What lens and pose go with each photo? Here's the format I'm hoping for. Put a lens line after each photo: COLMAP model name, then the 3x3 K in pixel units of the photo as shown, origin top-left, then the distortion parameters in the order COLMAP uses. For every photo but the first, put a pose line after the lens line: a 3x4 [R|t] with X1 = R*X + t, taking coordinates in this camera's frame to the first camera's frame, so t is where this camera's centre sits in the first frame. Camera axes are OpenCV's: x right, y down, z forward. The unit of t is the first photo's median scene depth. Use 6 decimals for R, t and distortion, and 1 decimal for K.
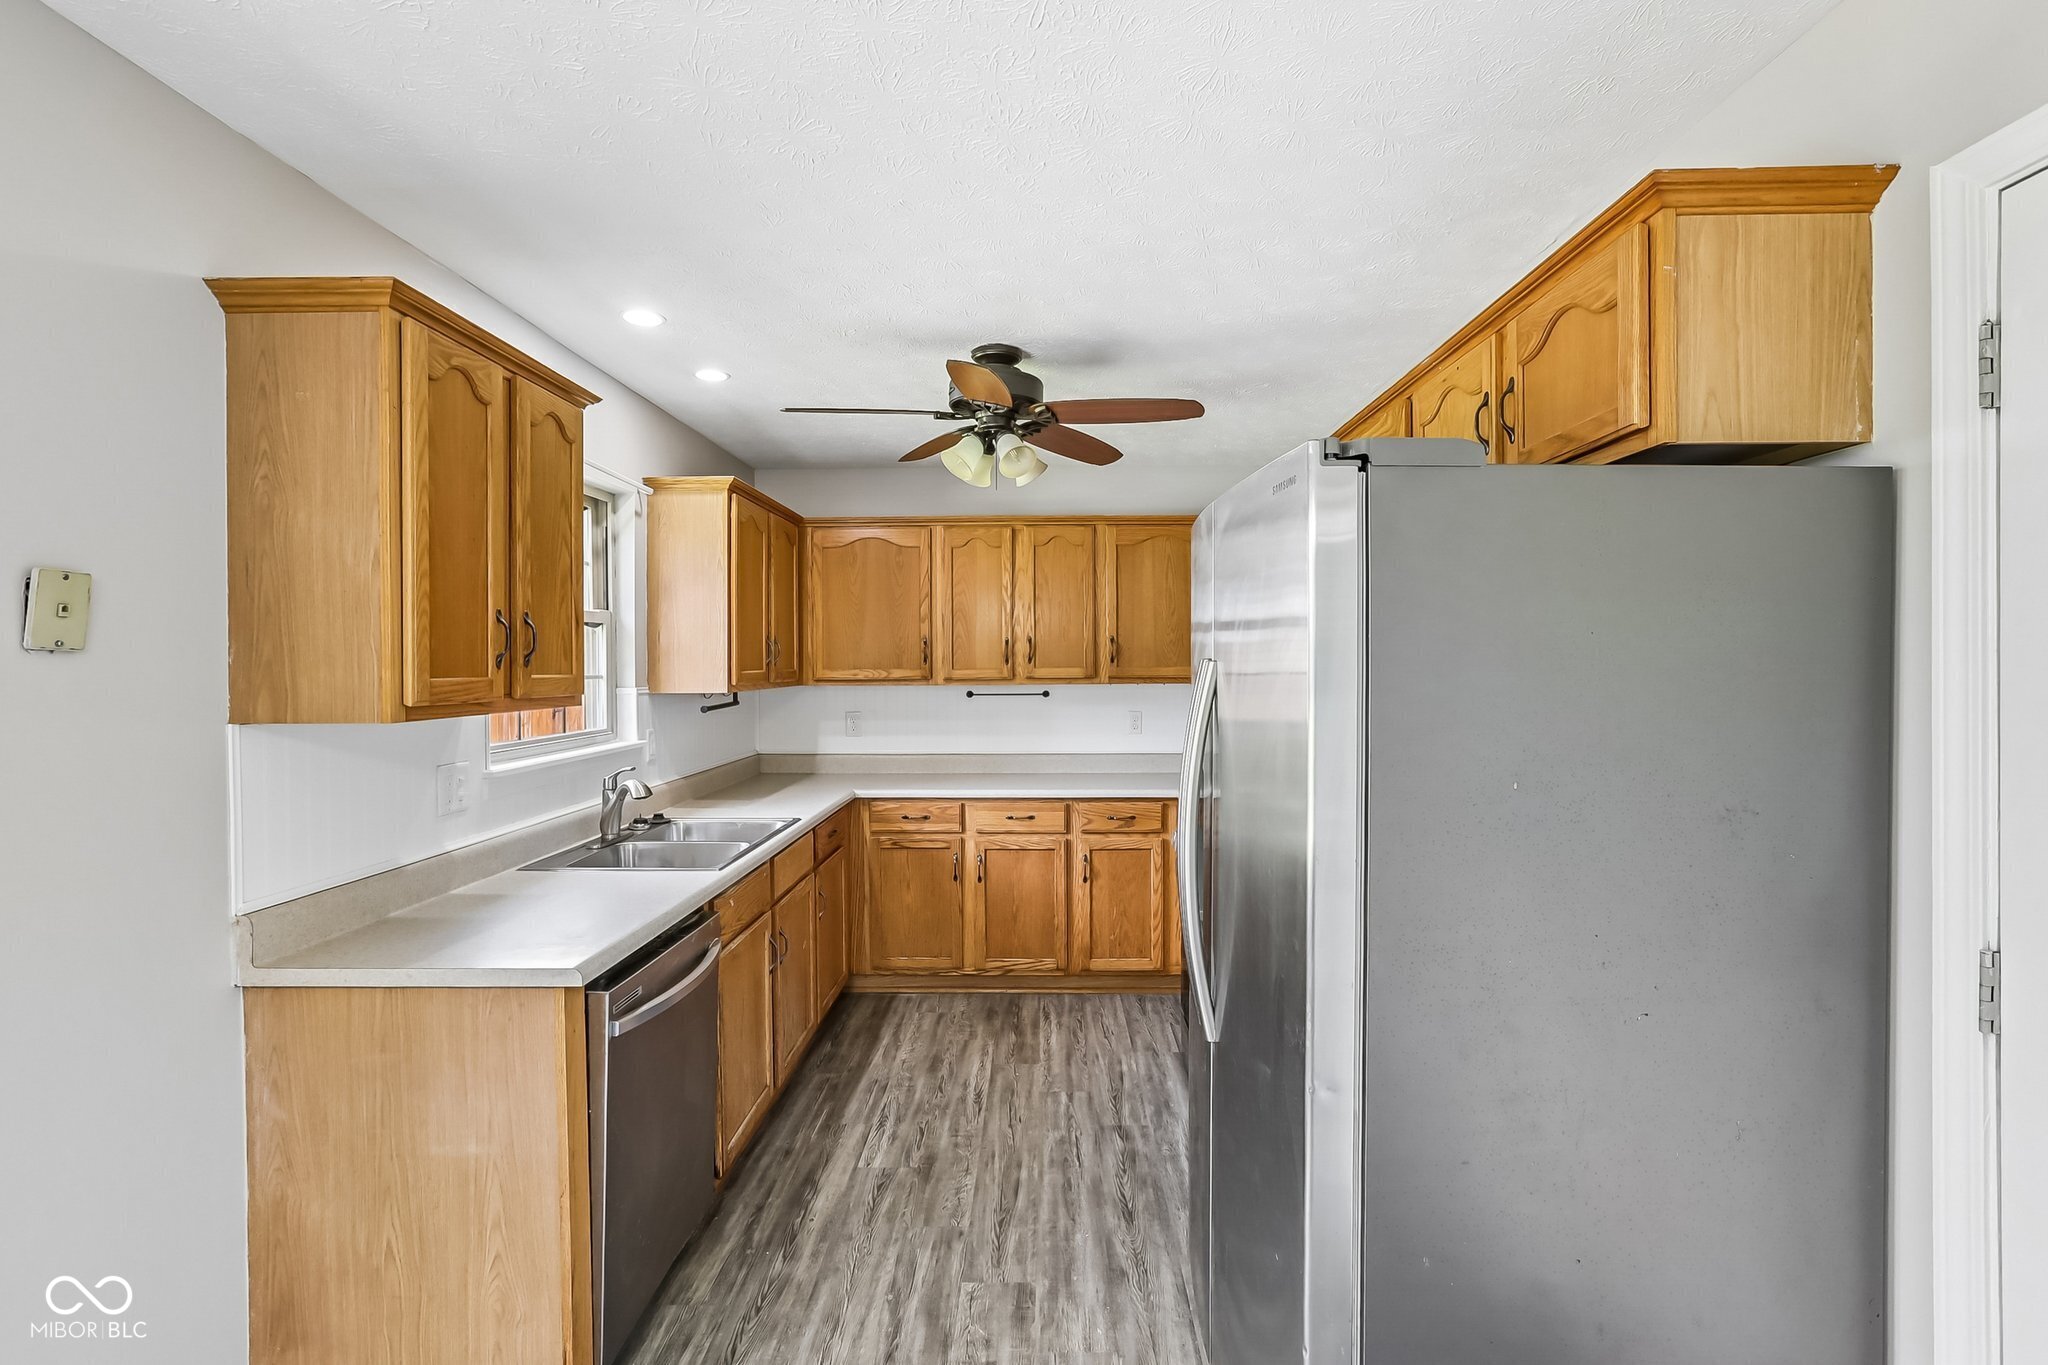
lens RADIAL K [[929.7, 0, 1040.6], [0, 929.7, 672.3], [0, 0, 1]] dist [-0.057393, 0.021790]
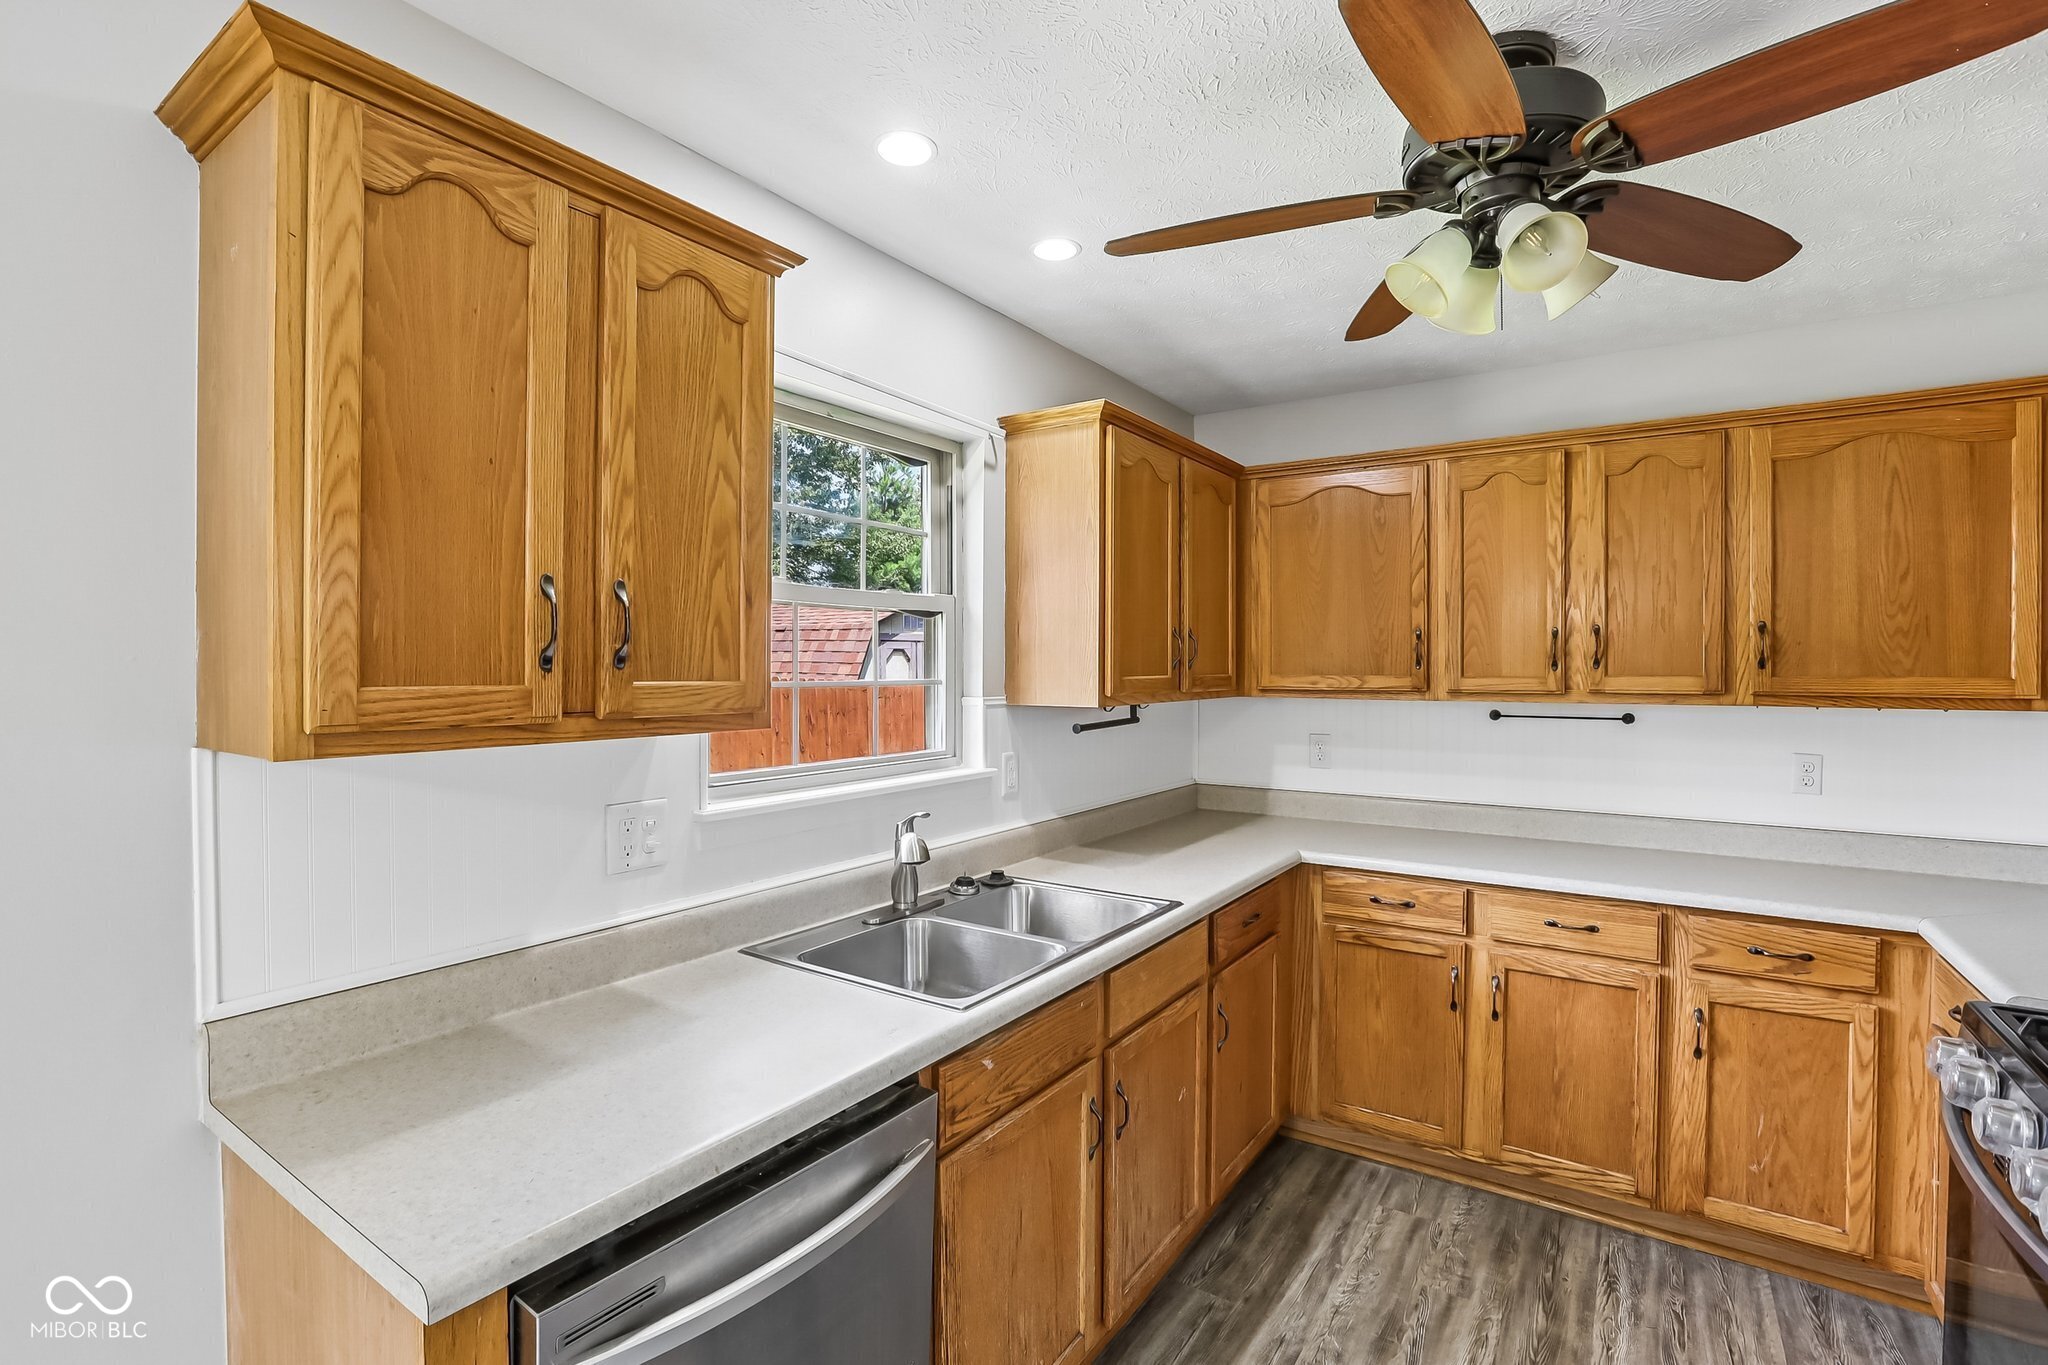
lens RADIAL K [[929.7, 0, 1040.6], [0, 929.7, 672.3], [0, 0, 1]] dist [-0.057393, 0.021790]
pose [[0.836449, 0.009440, -0.547963, 0.012227], [-0.011285, 0.999936, 0.000001, -0.003416], [0.547928, 0.006183, 0.836503, 0.320973]]
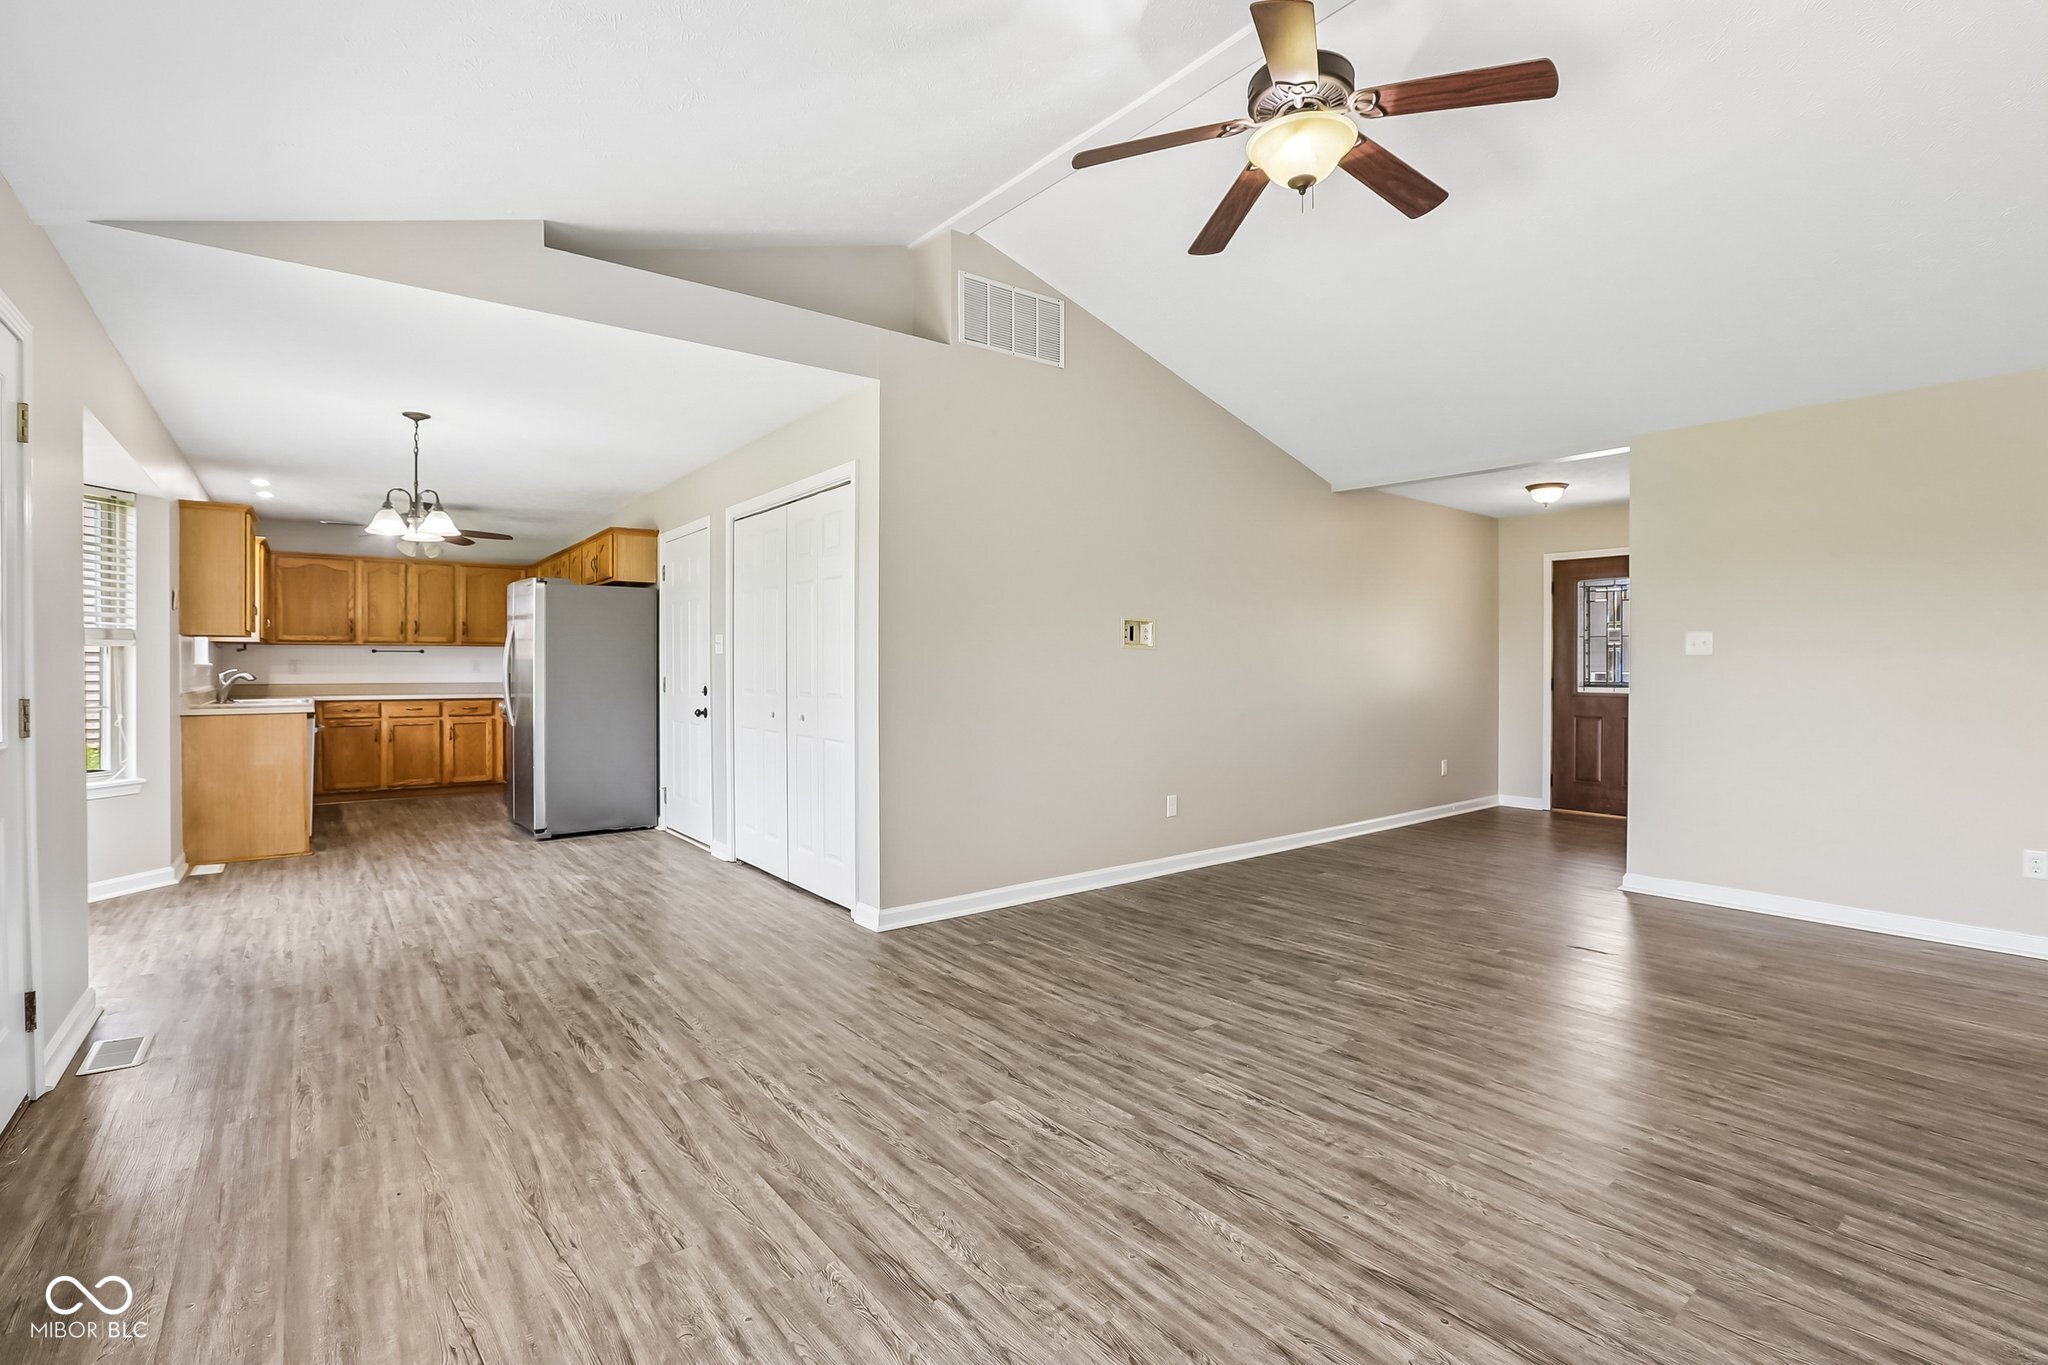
lens RADIAL K [[929.7, 0, 1040.6], [0, 929.7, 672.3], [0, 0, 1]] dist [-0.057393, 0.021790]
pose [[0.774057, 0.000008, 0.633116, -0.219441], [0.001639, 0.999997, -0.002016, 0.082539], [-0.633114, 0.002598, 0.774054, -1.405967]]
